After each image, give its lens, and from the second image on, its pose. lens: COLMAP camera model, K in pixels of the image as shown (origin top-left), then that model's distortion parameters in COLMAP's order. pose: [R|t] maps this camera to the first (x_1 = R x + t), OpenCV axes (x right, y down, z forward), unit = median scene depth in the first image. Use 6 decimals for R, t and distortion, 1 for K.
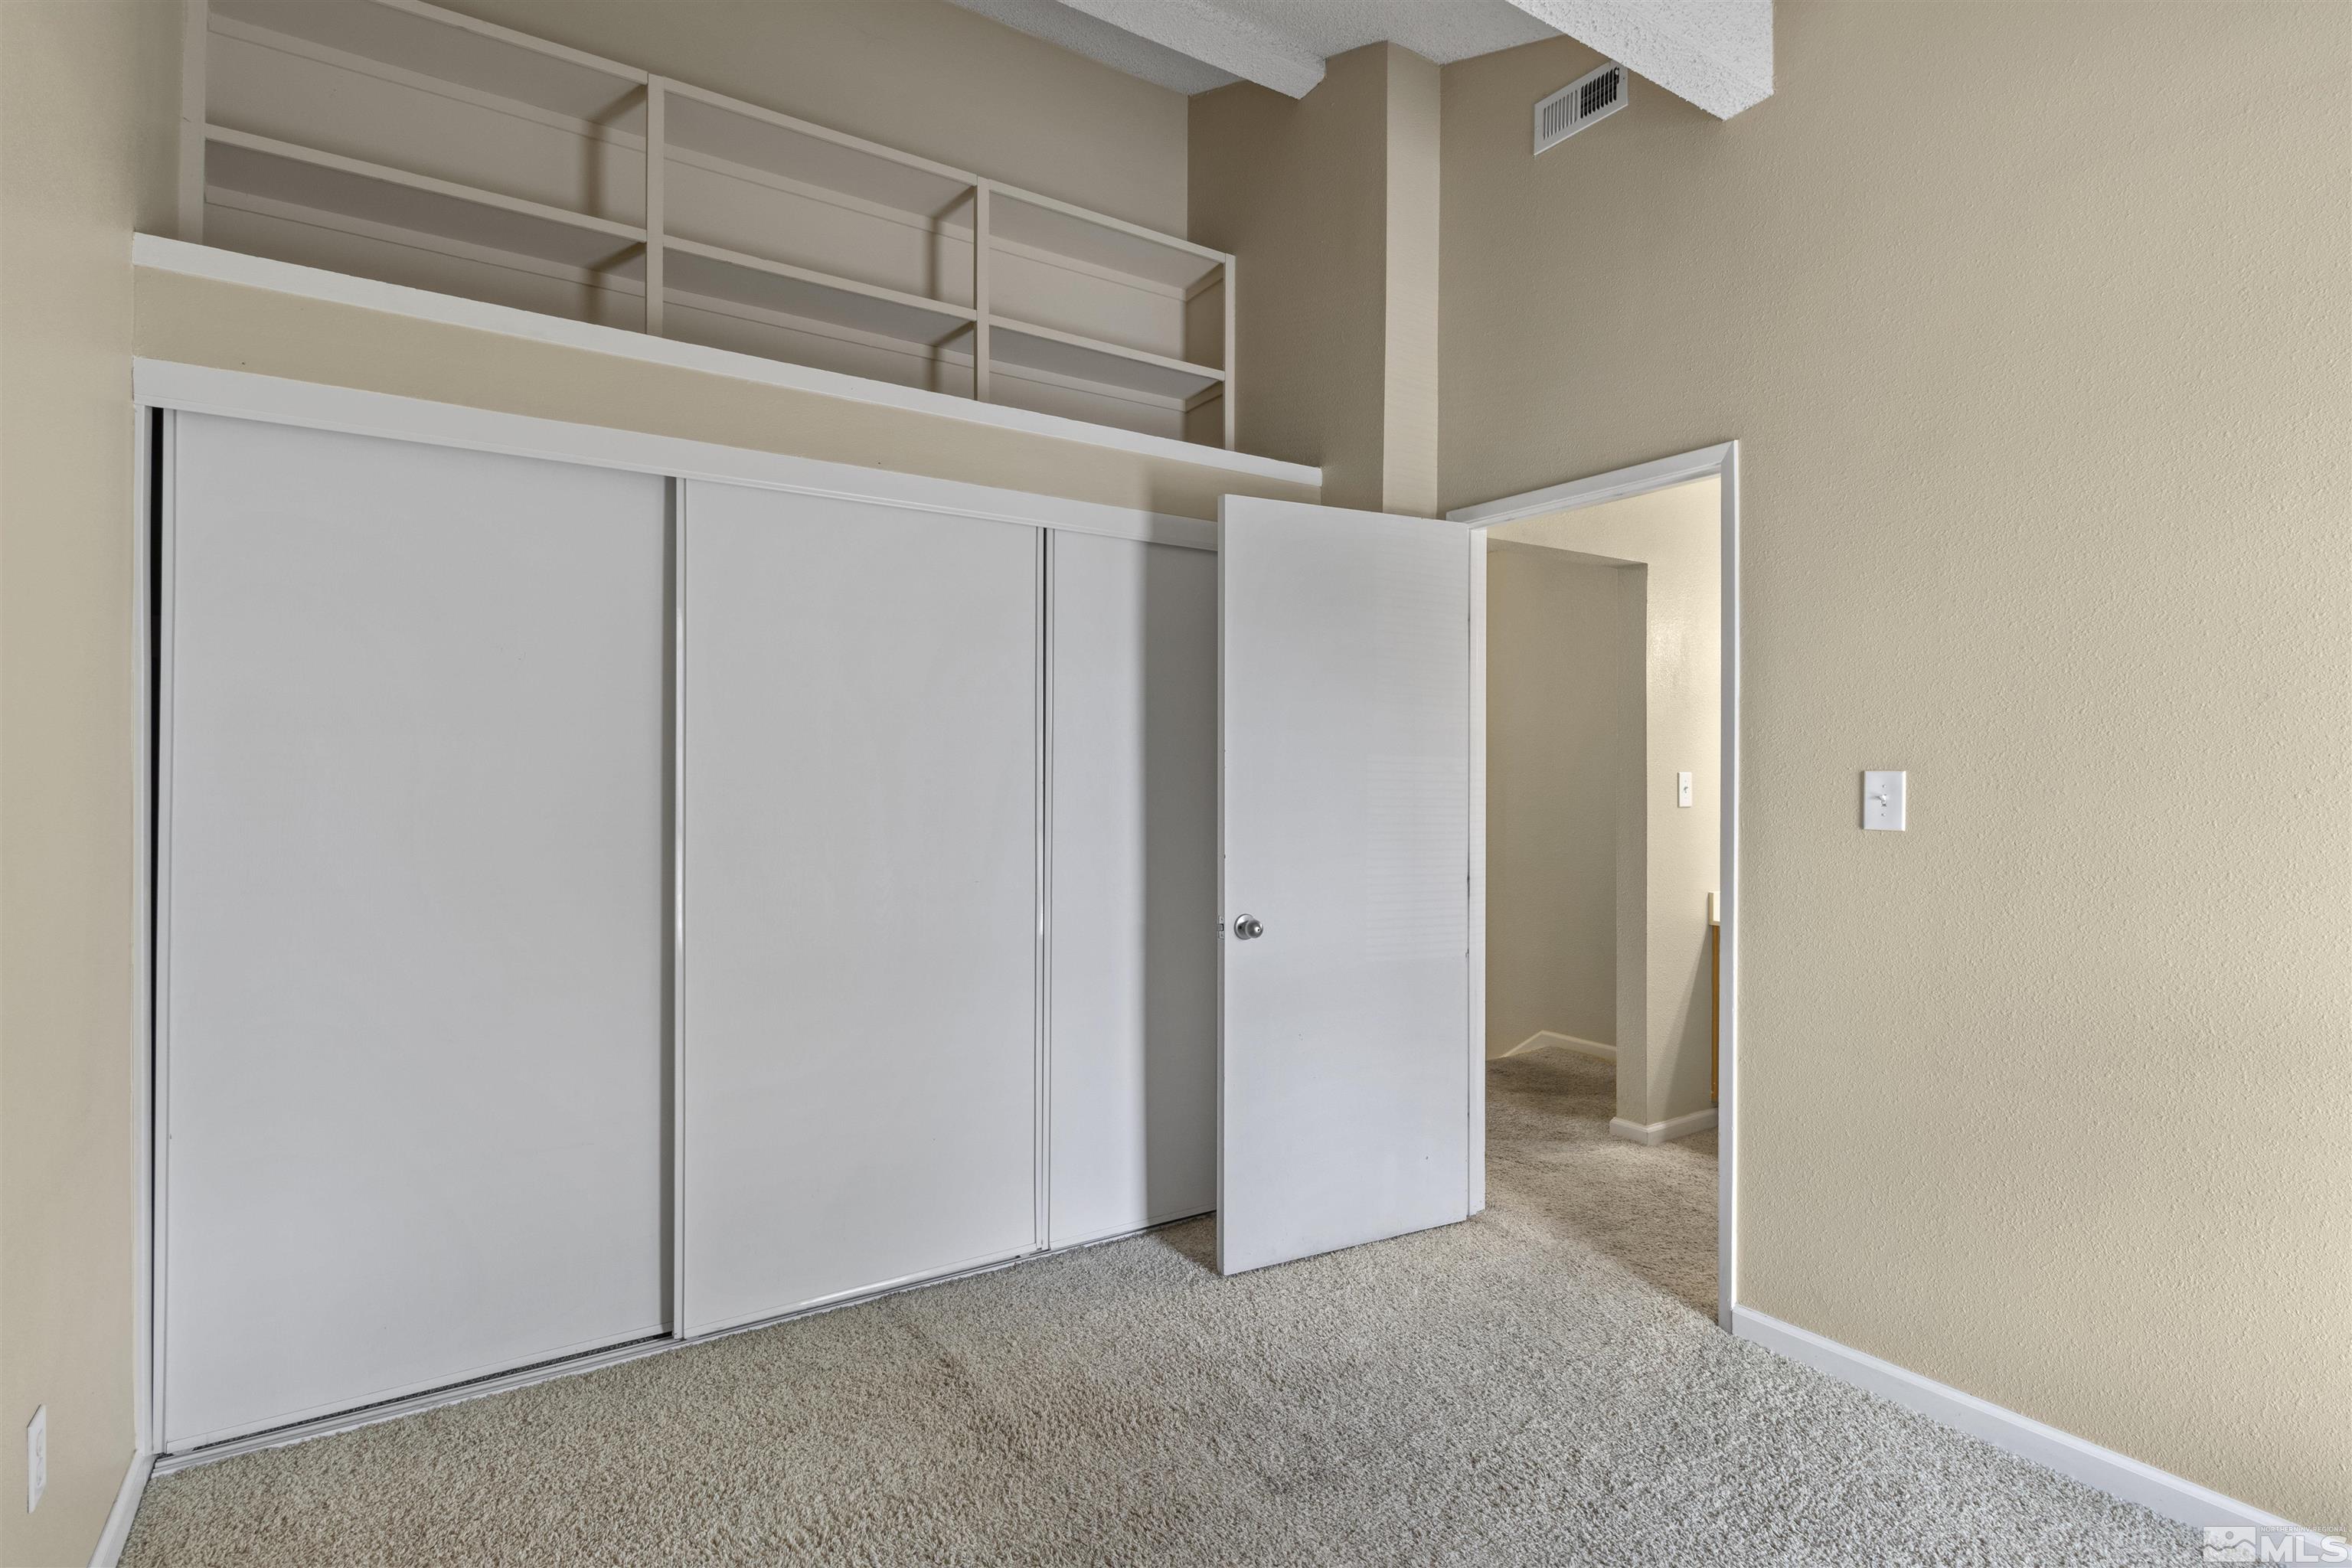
lens RADIAL K [[1163.5, 0, 1183.3], [0, 1163.5, 775.4], [0, 0, 1]] dist [-0.012489, -0.000280]
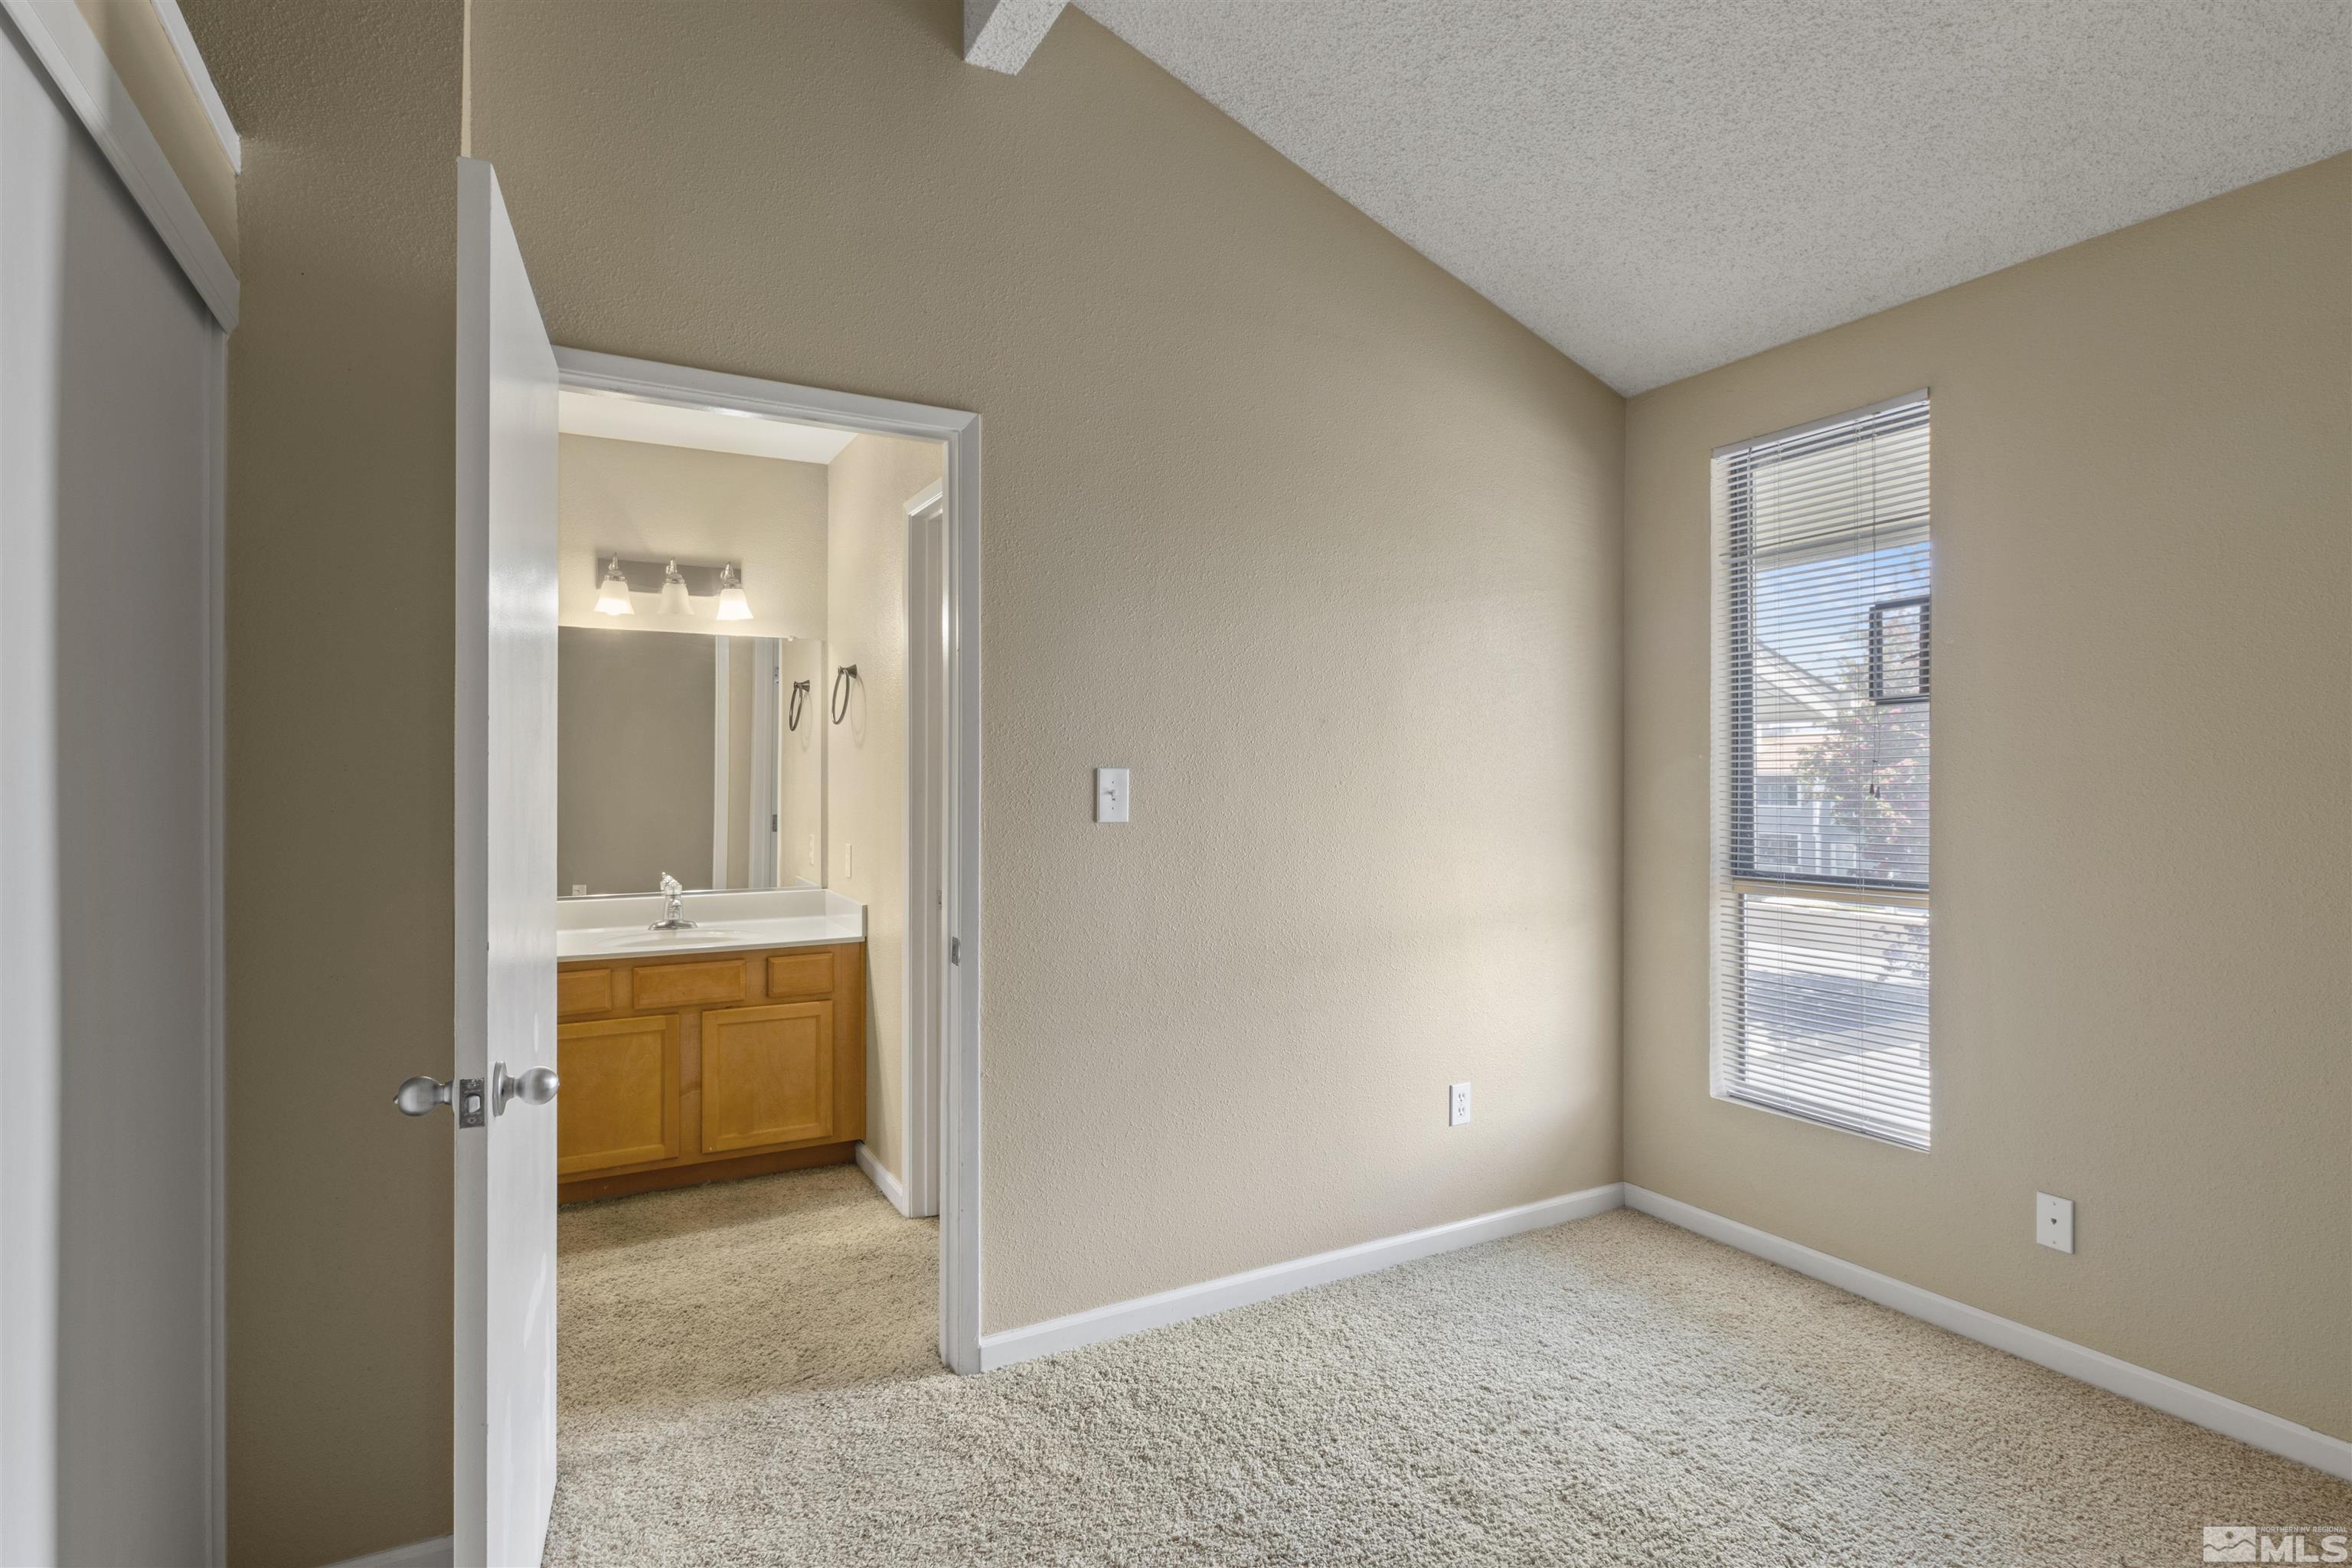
lens RADIAL K [[1163.5, 0, 1170.8], [0, 1163.5, 781.6], [0, 0, 1]] dist [-0.012489, -0.000280]
pose [[0.078176, -0.000140, 0.996940, -0.487636], [0.002828, 0.999996, -0.000081, 0.008805], [-0.996936, 0.002825, 0.078176, 0.849977]]
